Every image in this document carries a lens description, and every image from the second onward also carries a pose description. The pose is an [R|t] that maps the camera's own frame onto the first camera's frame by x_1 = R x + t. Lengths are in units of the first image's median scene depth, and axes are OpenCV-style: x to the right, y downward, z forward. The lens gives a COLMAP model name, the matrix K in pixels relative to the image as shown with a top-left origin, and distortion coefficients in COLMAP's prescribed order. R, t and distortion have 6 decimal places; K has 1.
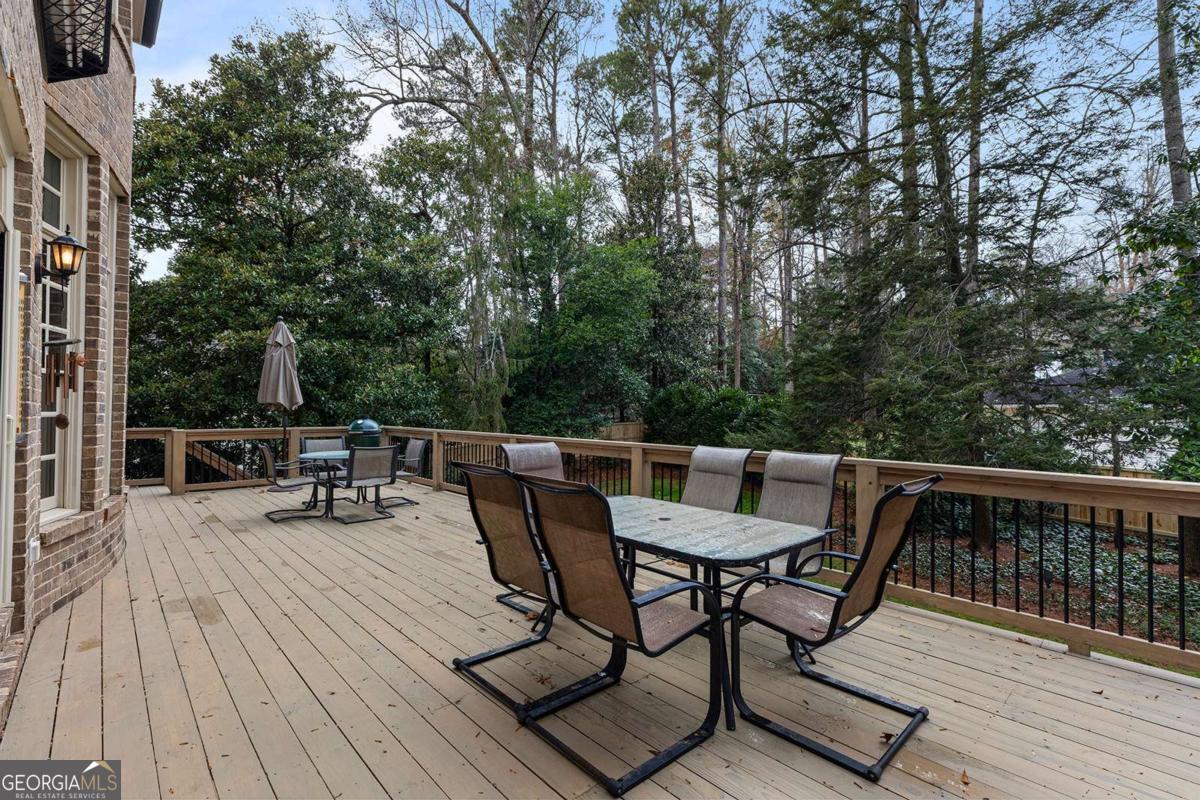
lens RADIAL K [[550.7, 0, 602.1], [0, 550.7, 401.1], [0, 0, 1]] dist [0.001854, 0.000584]
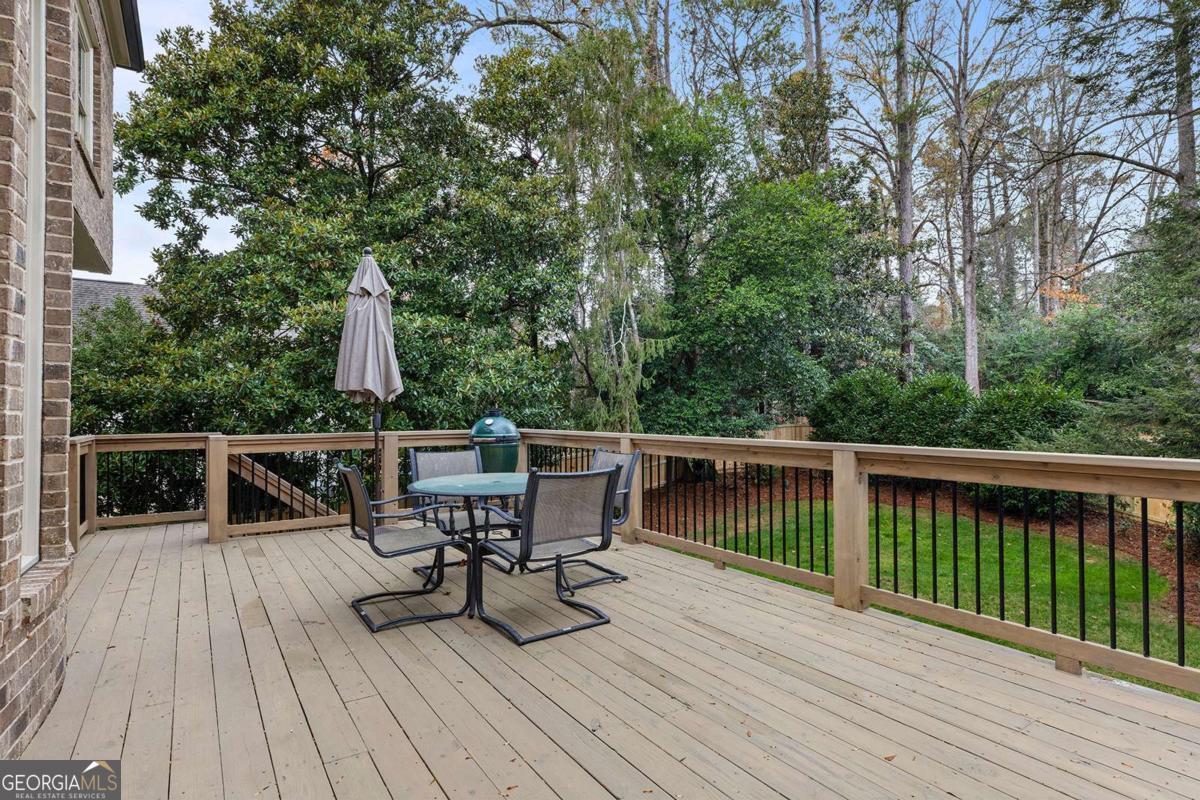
lens RADIAL K [[633.8, 0, 599.1], [0, 633.8, 401.8], [0, 0, 1]] dist [-0.003919, -0.001430]
pose [[0.986814, -0.011860, -0.161424, -0.118994], [0.011933, 0.999929, -0.000512, 0.010133], [0.161418, -0.001421, 0.986885, 0.188938]]
